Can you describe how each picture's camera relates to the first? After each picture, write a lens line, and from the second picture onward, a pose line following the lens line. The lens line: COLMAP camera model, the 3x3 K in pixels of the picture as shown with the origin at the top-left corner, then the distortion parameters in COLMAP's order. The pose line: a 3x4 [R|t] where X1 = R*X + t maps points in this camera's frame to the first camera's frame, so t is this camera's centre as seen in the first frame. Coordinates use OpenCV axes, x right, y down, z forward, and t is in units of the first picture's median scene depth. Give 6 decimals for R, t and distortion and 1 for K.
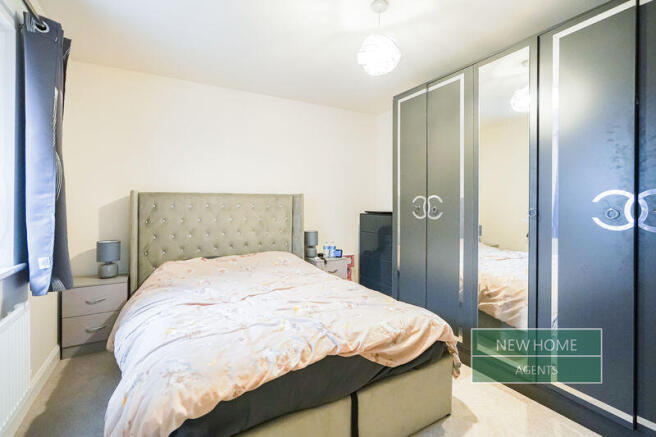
lens RADIAL K [[300.6, 0, 322.7], [0, 300.6, 205.2], [0, 0, 1]] dist [-0.042088, 0.019015]
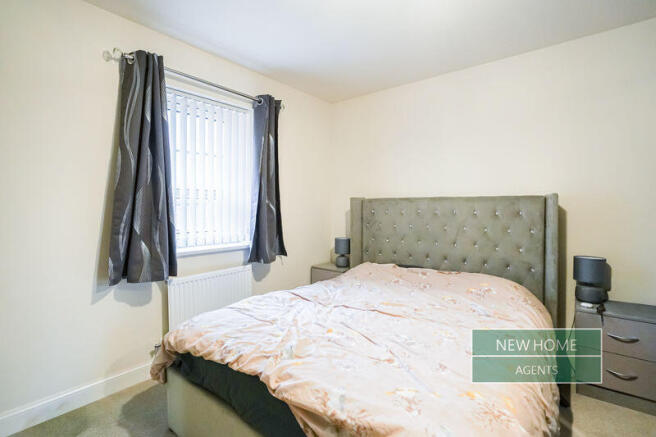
lens RADIAL K [[300.6, 0, 322.7], [0, 300.6, 205.2], [0, 0, 1]] dist [-0.042088, 0.019015]
pose [[0.350435, -0.014098, -0.936481, 0.589272], [0.000113, 0.999887, -0.015010, -0.012920], [0.936587, 0.005154, 0.350397, 0.520968]]
